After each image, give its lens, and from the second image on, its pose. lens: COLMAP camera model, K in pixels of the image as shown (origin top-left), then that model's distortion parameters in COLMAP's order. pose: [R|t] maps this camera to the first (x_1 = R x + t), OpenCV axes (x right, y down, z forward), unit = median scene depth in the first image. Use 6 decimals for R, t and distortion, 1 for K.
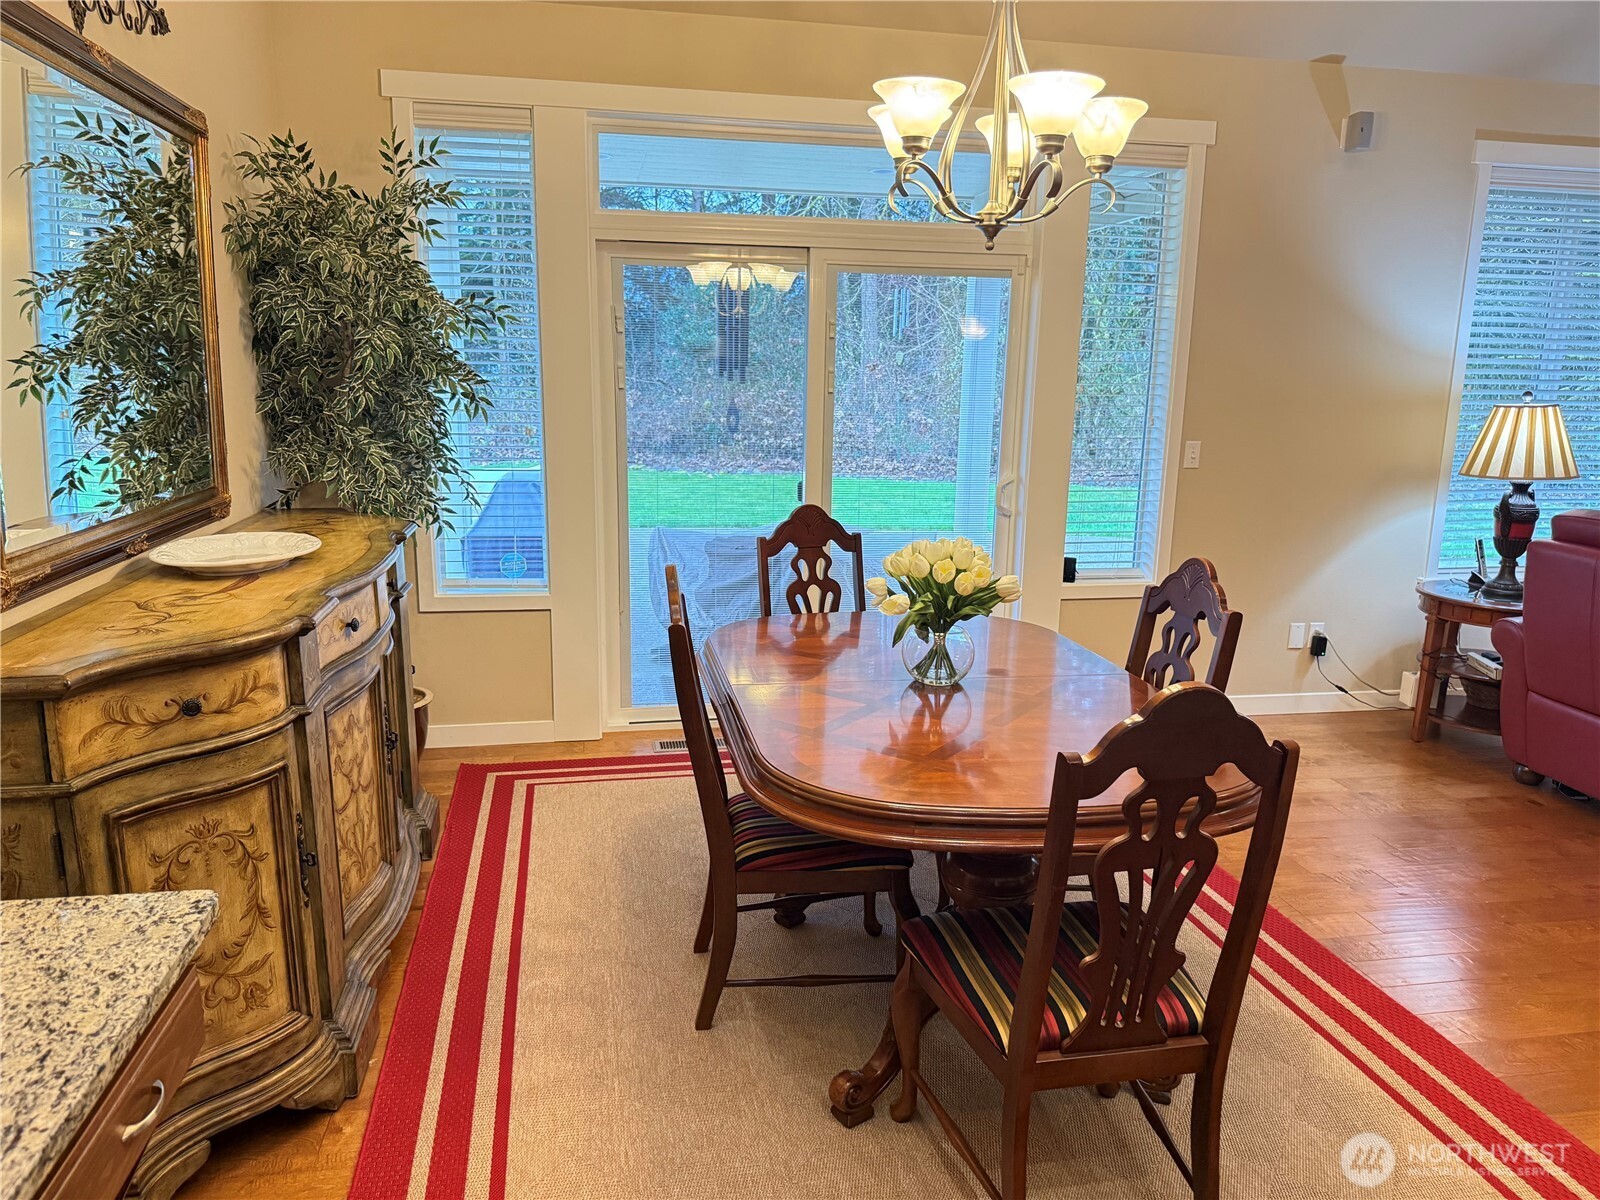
lens RADIAL K [[1120.5, 0, 795.9], [0, 1120.5, 614.3], [0, 0, 1]] dist [0.000886, -0.005549]
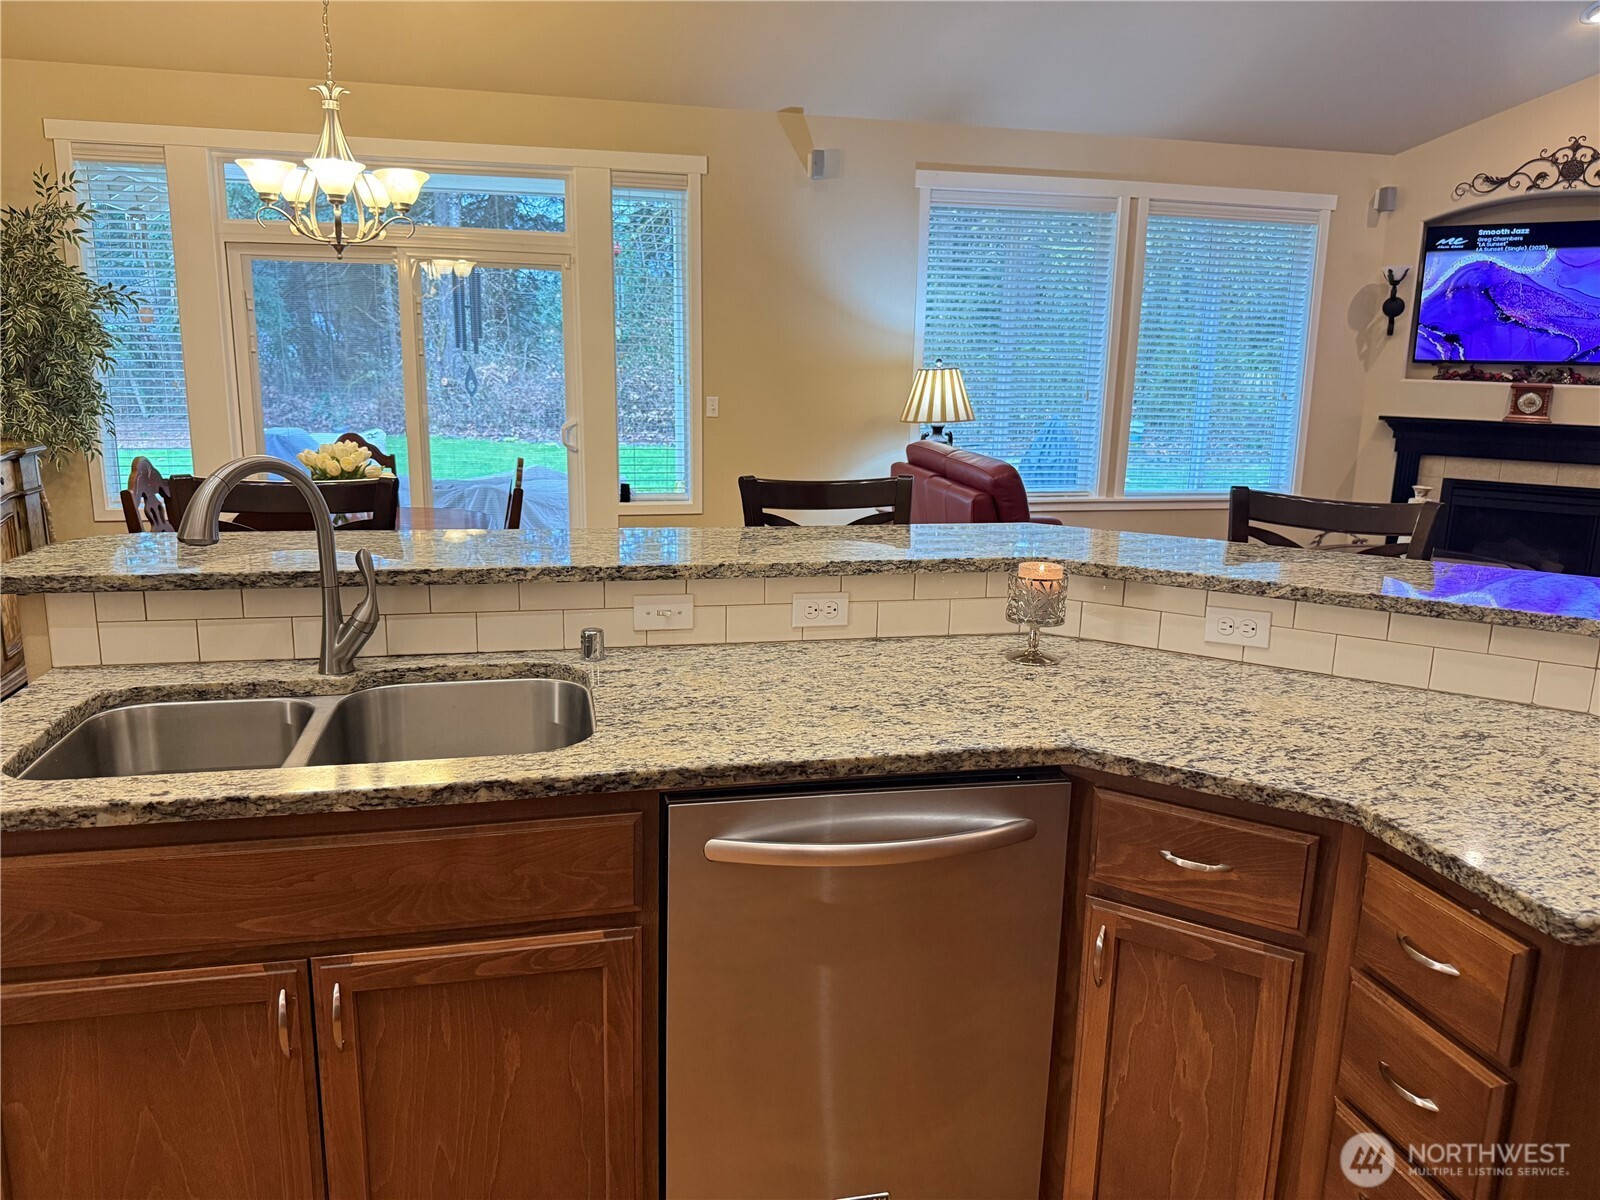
lens RADIAL K [[1128.3, 0, 800.0], [0, 1128.3, 600.0], [0, 0, 1]] dist [0.004192, -0.002244]
pose [[0.999260, -0.006963, 0.037818, 0.431933], [0.006867, 0.999973, 0.002676, 0.091262], [-0.037836, -0.002415, 0.999281, -0.363403]]
